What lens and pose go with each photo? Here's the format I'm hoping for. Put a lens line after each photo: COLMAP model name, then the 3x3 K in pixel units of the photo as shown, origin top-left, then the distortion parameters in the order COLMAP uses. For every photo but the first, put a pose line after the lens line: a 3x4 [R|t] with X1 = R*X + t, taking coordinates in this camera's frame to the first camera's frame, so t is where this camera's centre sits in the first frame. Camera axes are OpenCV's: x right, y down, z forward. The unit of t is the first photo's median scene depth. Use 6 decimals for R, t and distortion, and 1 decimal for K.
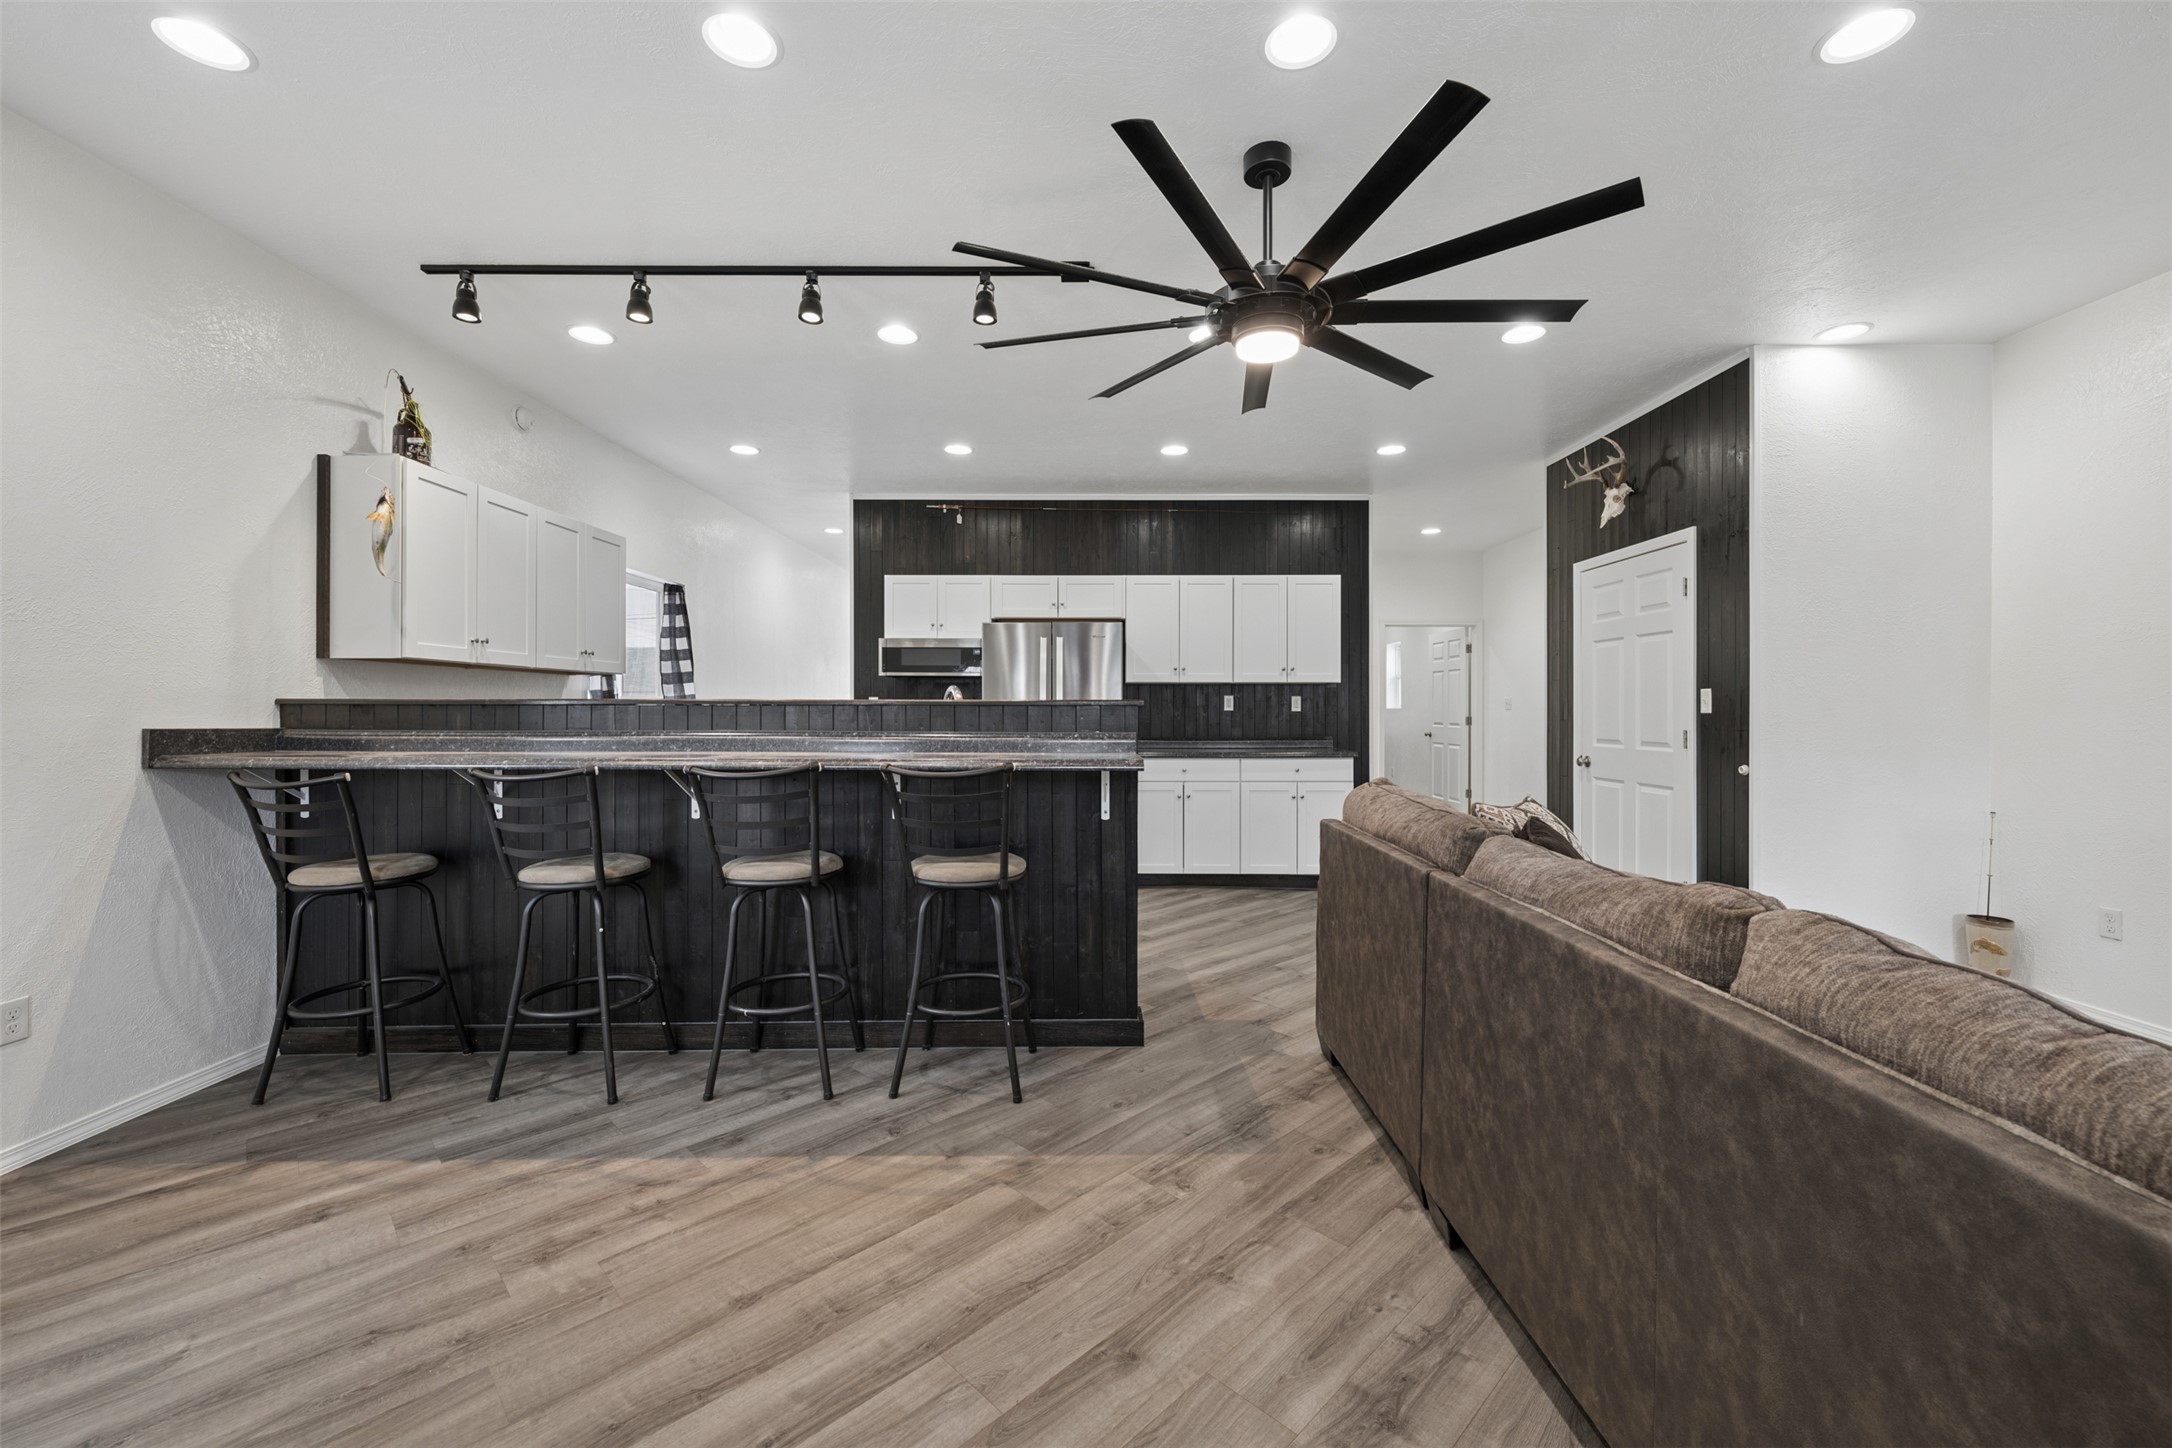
lens RADIAL K [[861.7, 0, 1085.2], [0, 861.7, 709.7], [0, 0, 1]] dist [-0.001337, 0.000076]
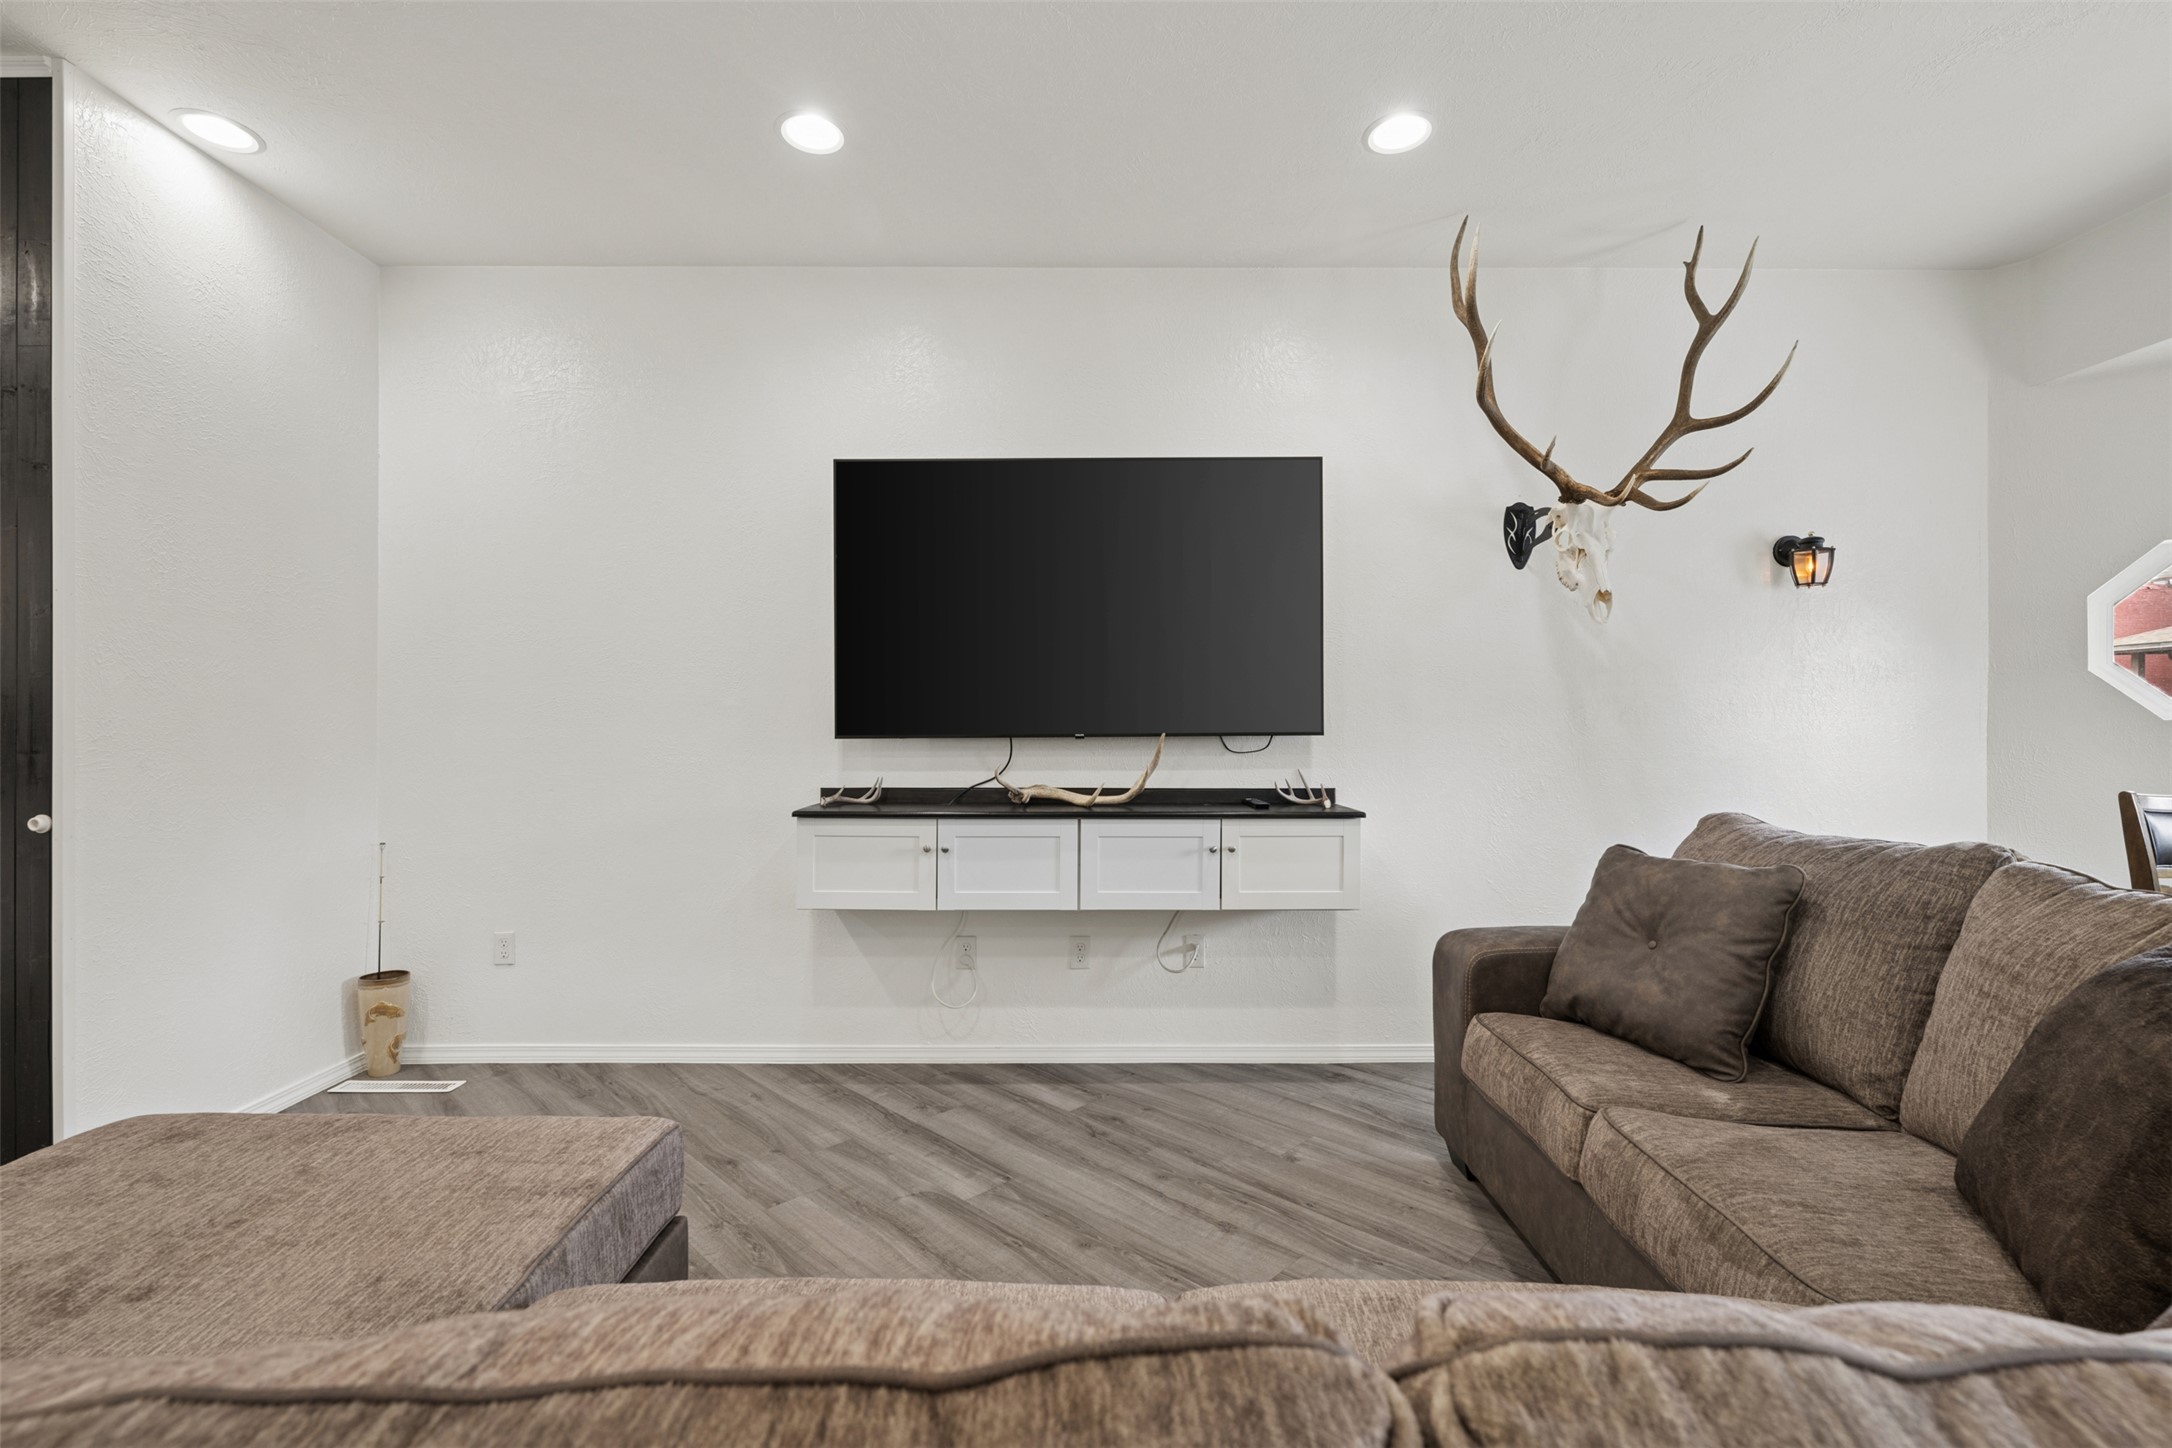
lens RADIAL K [[932.2, 0, 1082.6], [0, 932.2, 724.6], [0, 0, 1]] dist [-0.000625, -0.000390]
pose [[-0.020993, -0.000923, 0.999779, 0.151157], [0.003519, 0.999993, 0.000997, 0.008338], [-0.999773, 0.003539, -0.020989, 0.332756]]
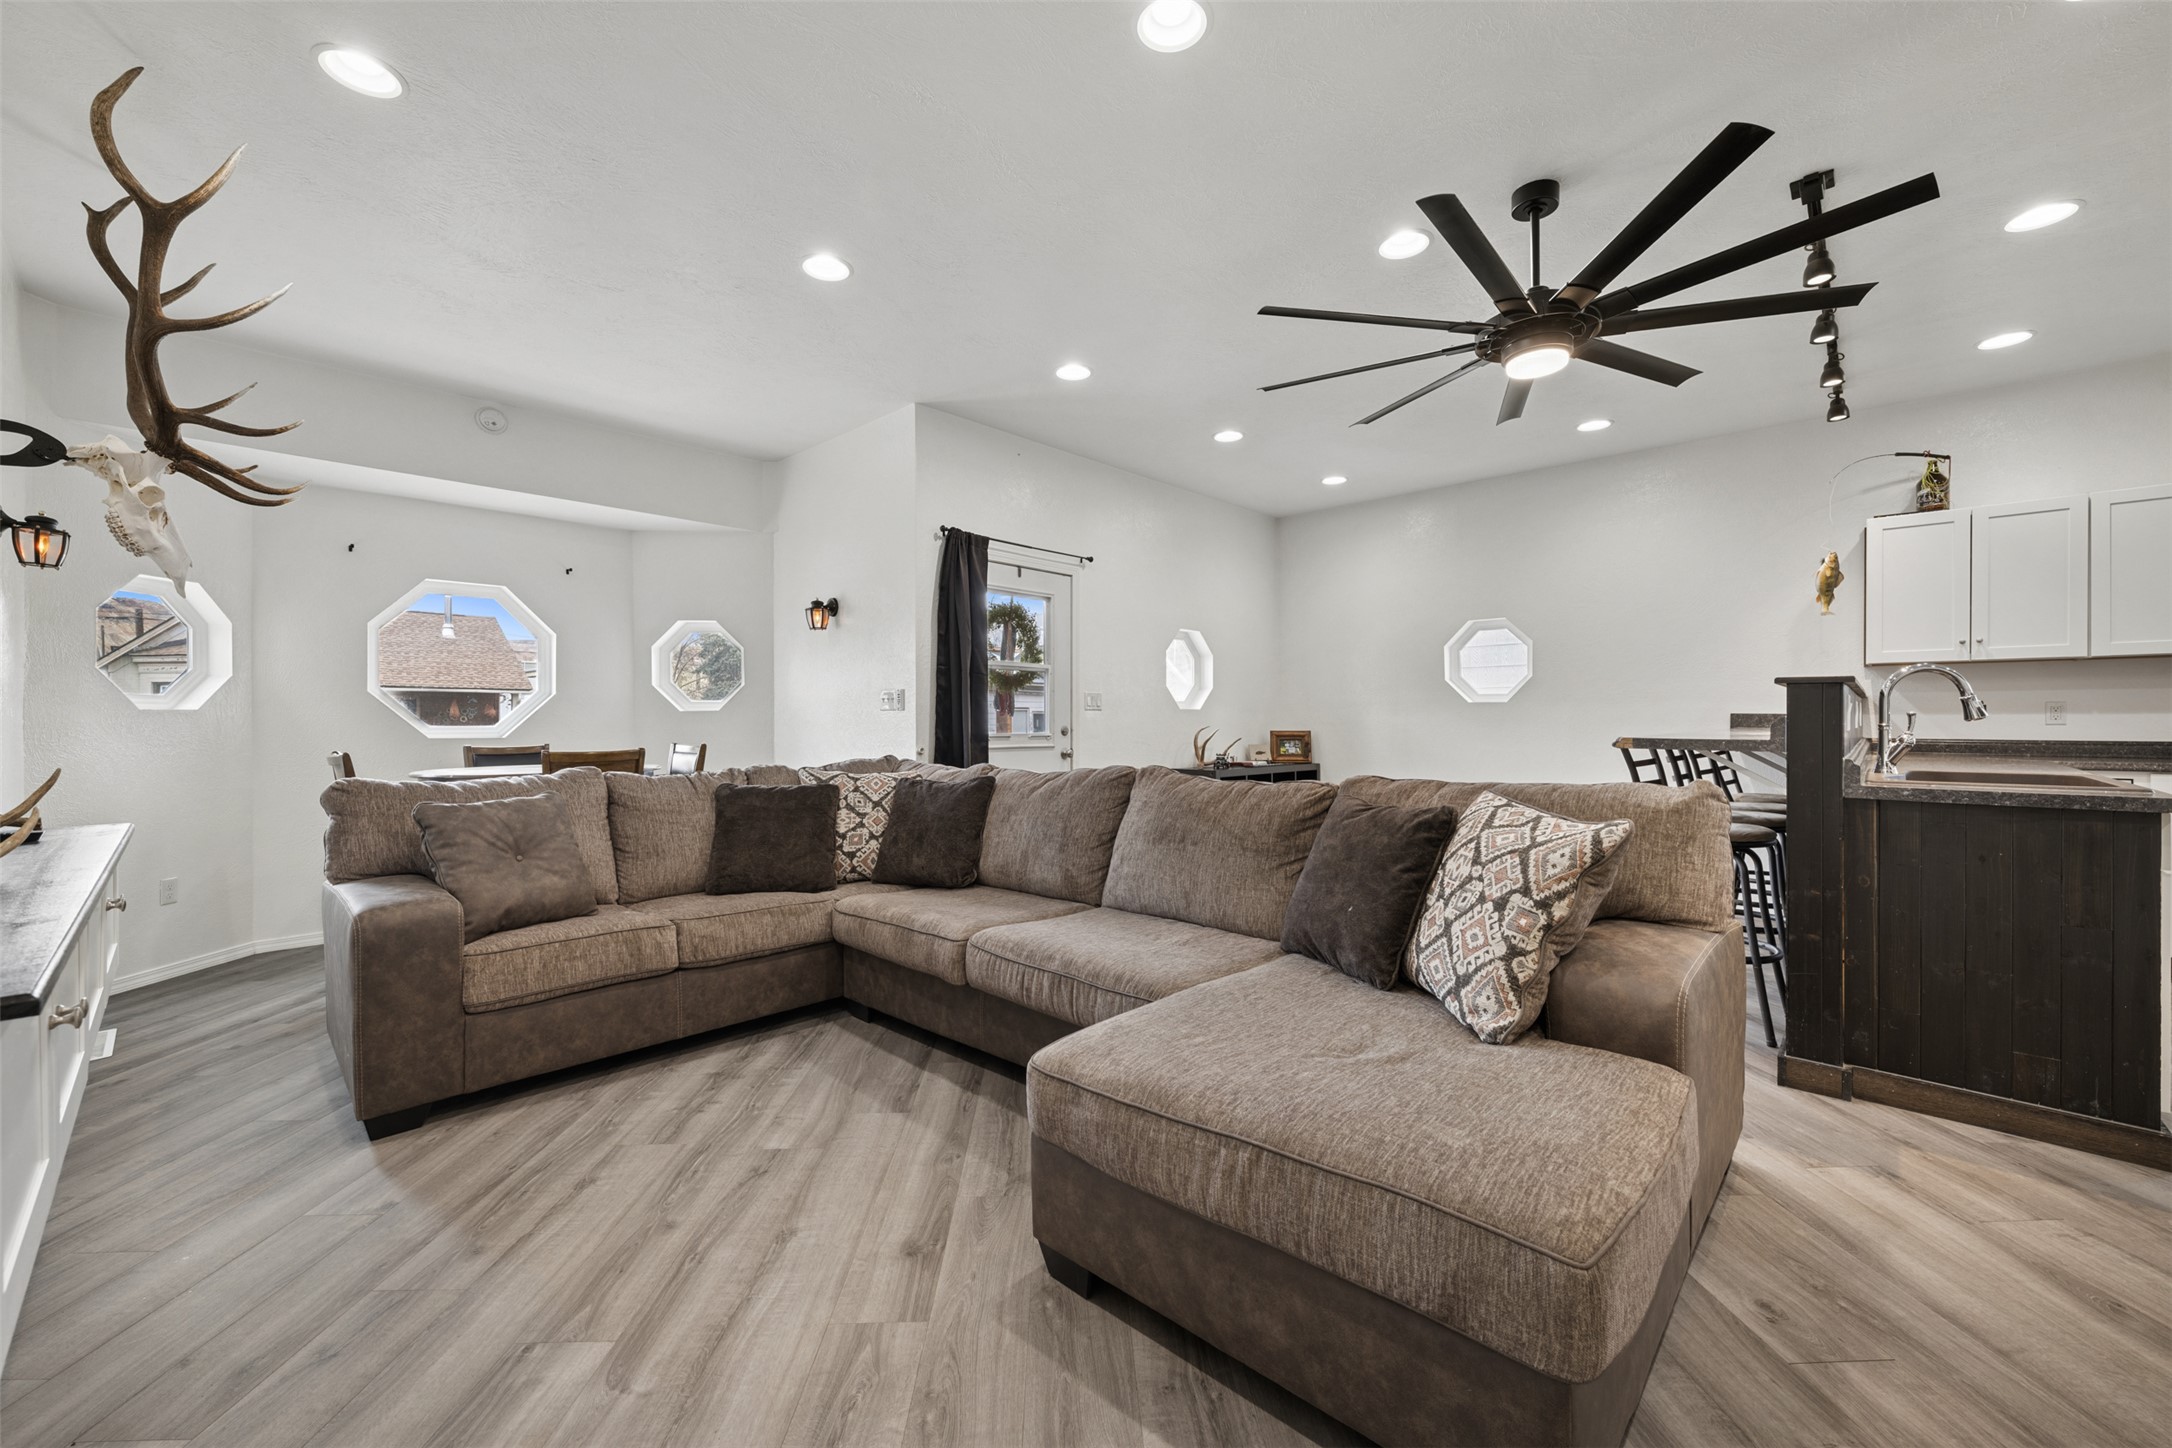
lens RADIAL K [[857.1, 0, 1082.7], [0, 857.1, 723.4], [0, 0, 1]] dist [-0.001106, 0.000357]
pose [[-0.680088, 0.004506, -0.733116, 0.881368], [0.001926, 0.999989, 0.004360, 0.022130], [0.733128, 0.001553, -0.680089, 0.821520]]
